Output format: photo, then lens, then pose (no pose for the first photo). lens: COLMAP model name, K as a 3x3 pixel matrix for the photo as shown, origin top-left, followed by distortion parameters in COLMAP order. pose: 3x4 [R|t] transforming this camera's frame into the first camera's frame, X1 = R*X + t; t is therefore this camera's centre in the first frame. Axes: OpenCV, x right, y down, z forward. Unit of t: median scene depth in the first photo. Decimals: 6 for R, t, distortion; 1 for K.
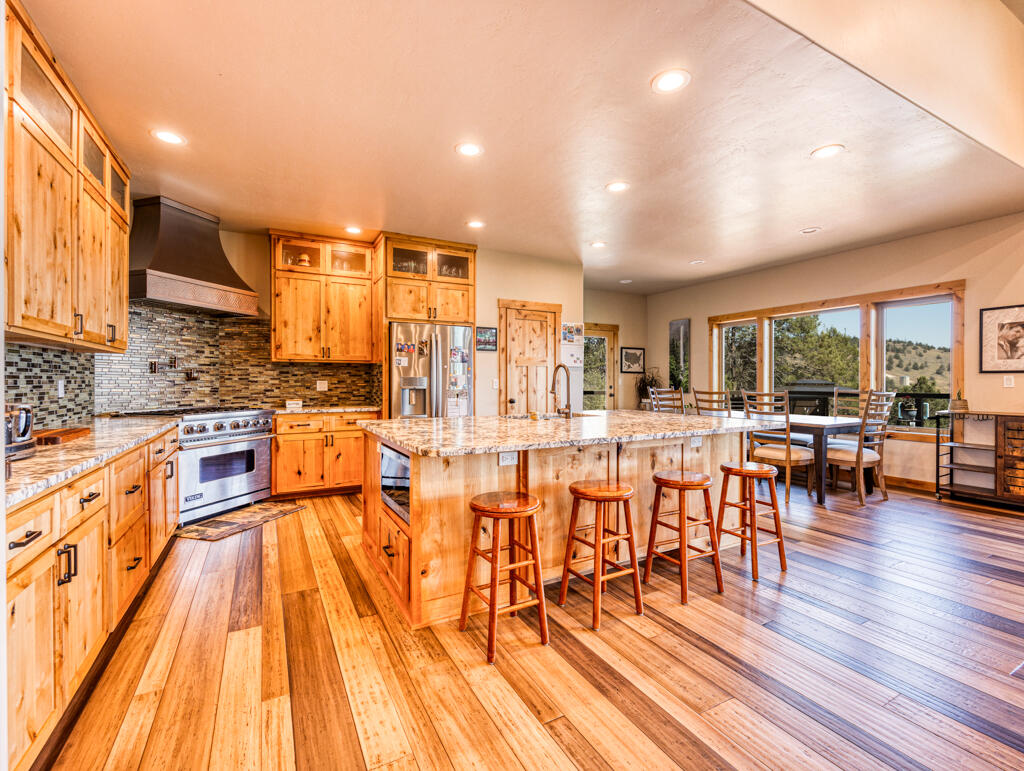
lens RADIAL K [[462.9, 0, 513.0], [0, 462.9, 384.5], [0, 0, 1]] dist [0.000582, -0.000113]
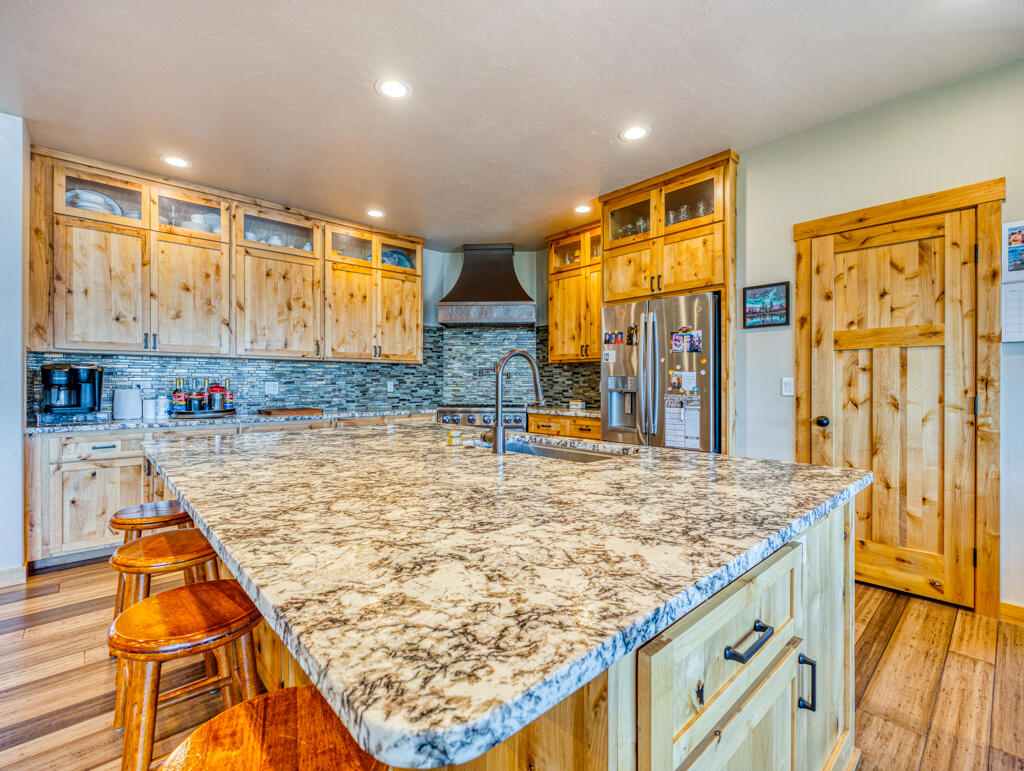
lens RADIAL K [[462.9, 0, 511.0], [0, 462.9, 382.6], [0, 0, 1]] dist [0.000582, -0.000113]
pose [[0.239357, 0.000869, -0.970931, 0.444716], [-0.006527, 0.999978, -0.000715, -0.004052], [0.970910, 0.006509, 0.239357, 0.618081]]
